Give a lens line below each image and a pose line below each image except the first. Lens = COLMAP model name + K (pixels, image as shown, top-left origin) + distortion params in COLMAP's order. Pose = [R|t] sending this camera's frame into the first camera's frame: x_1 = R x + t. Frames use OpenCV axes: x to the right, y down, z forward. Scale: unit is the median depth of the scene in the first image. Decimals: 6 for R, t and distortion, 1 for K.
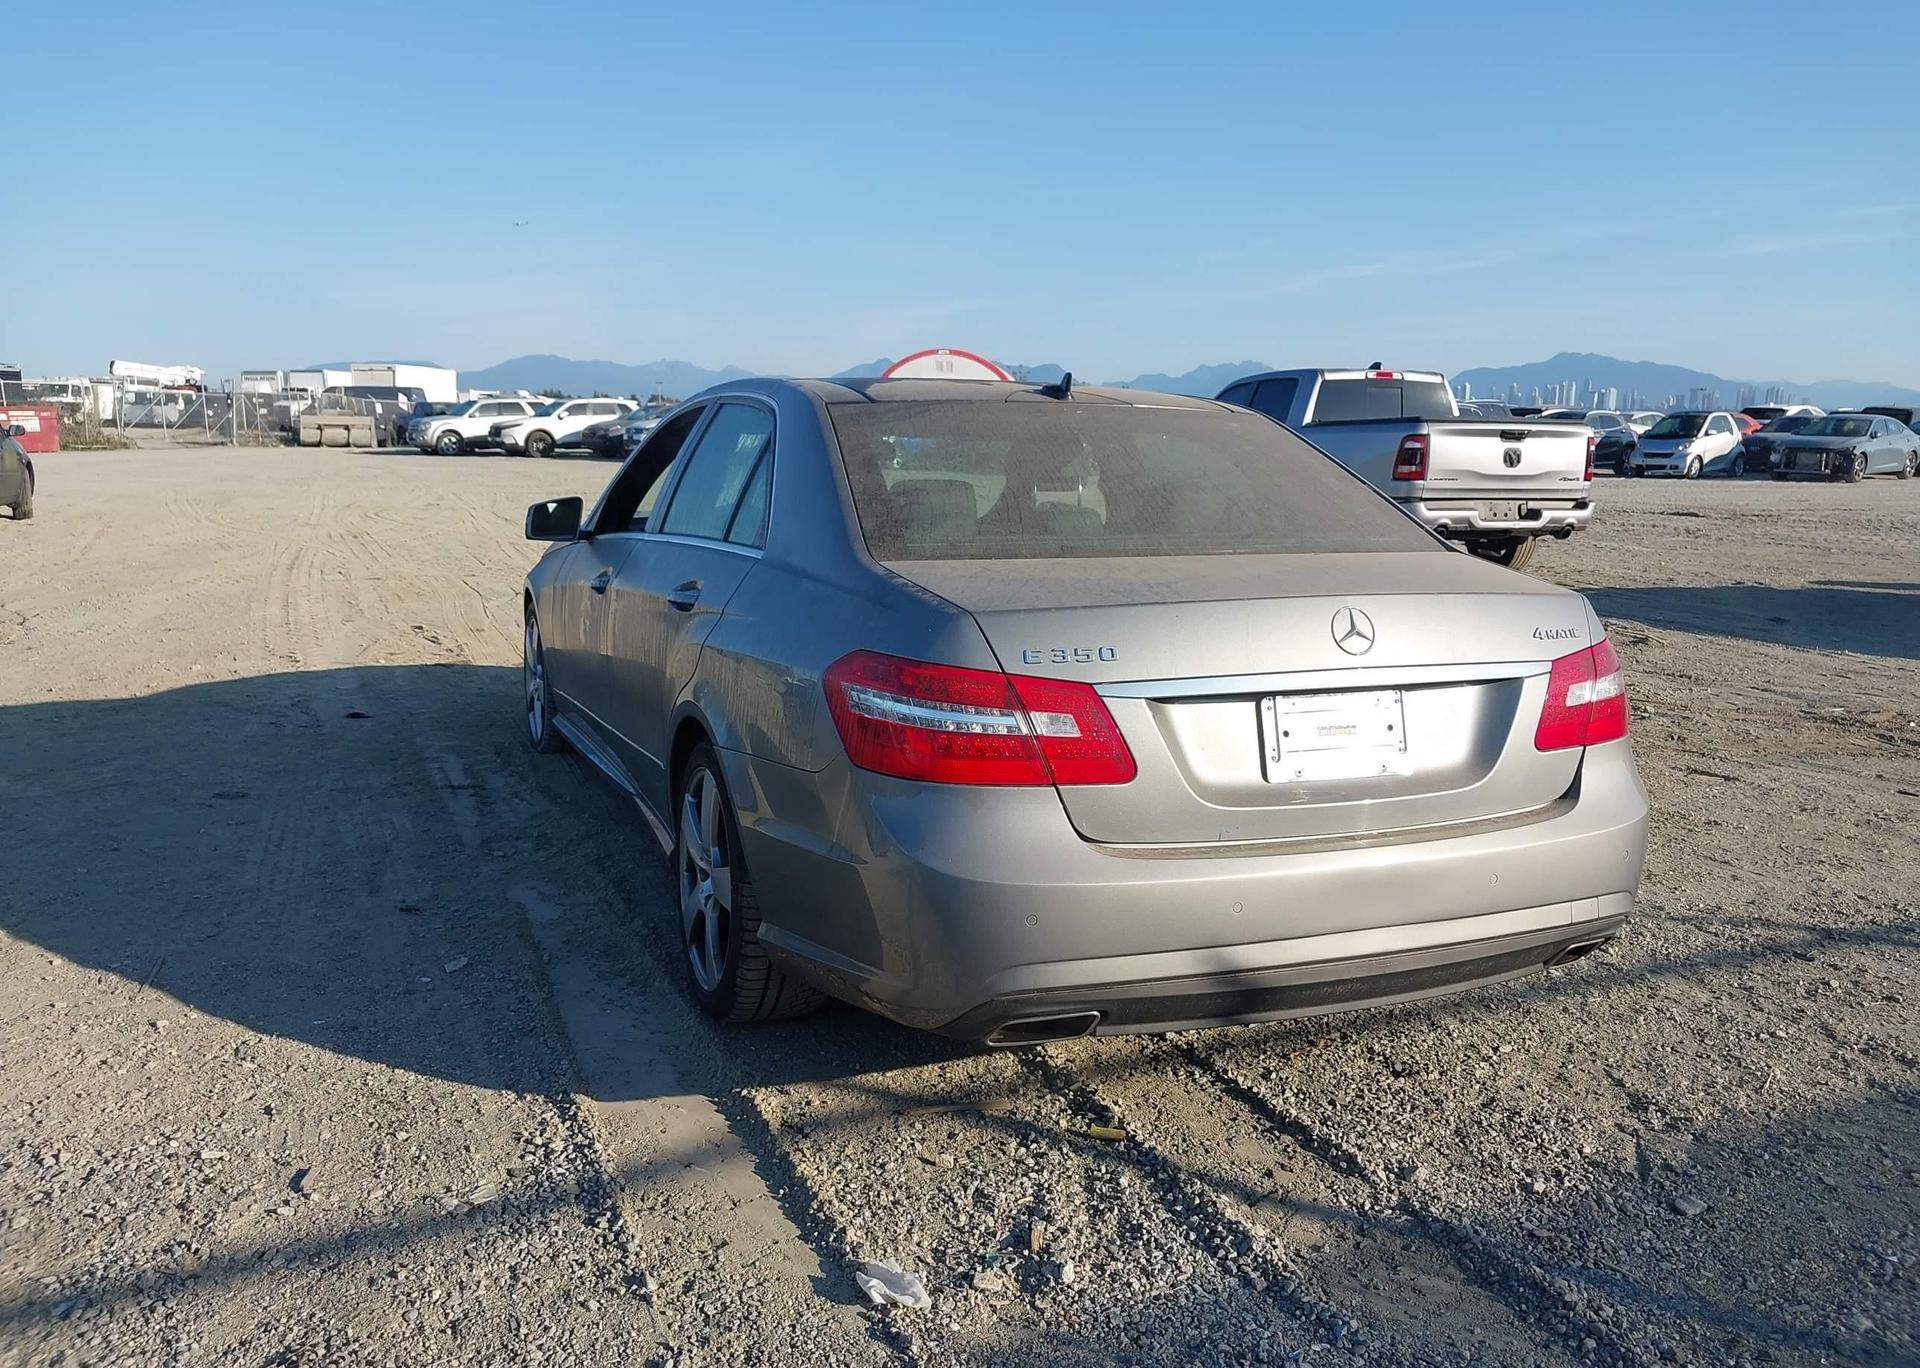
lens RADIAL K [[1546.9, 0, 961.0], [0, 1546.9, 676.9], [0, 0, 1]] dist [0.041160, -0.051497]
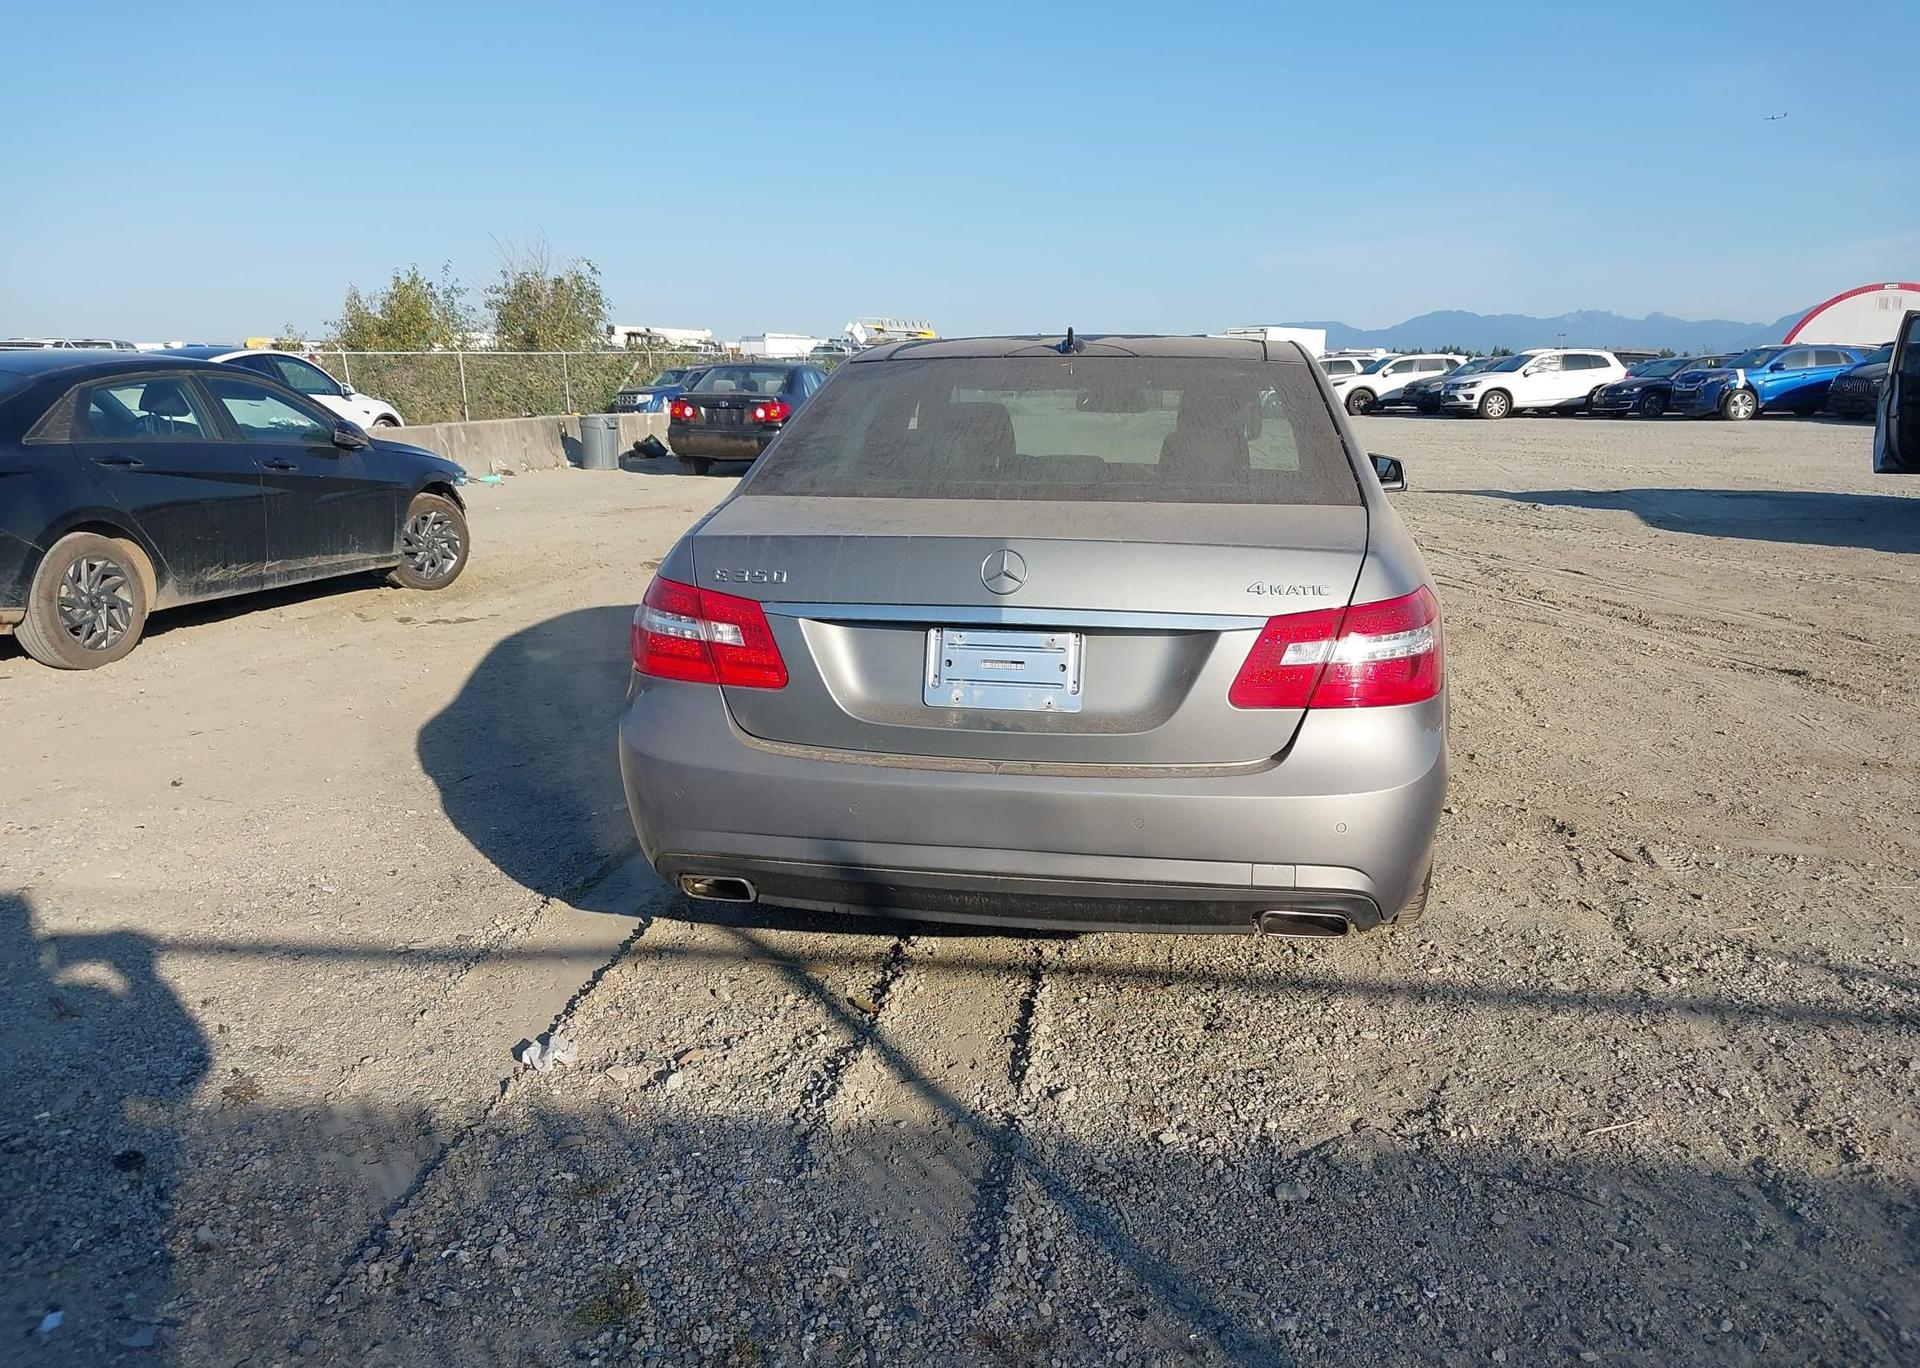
lens RADIAL K [[1546.9, 0, 959.6], [0, 1546.9, 688.9], [0, 0, 1]] dist [0.041160, -0.051497]
pose [[0.833288, 0.091516, -0.545211, 0.675696], [-0.073177, 0.995784, 0.055306, -0.004641], [0.547974, -0.006189, 0.836472, 0.084197]]
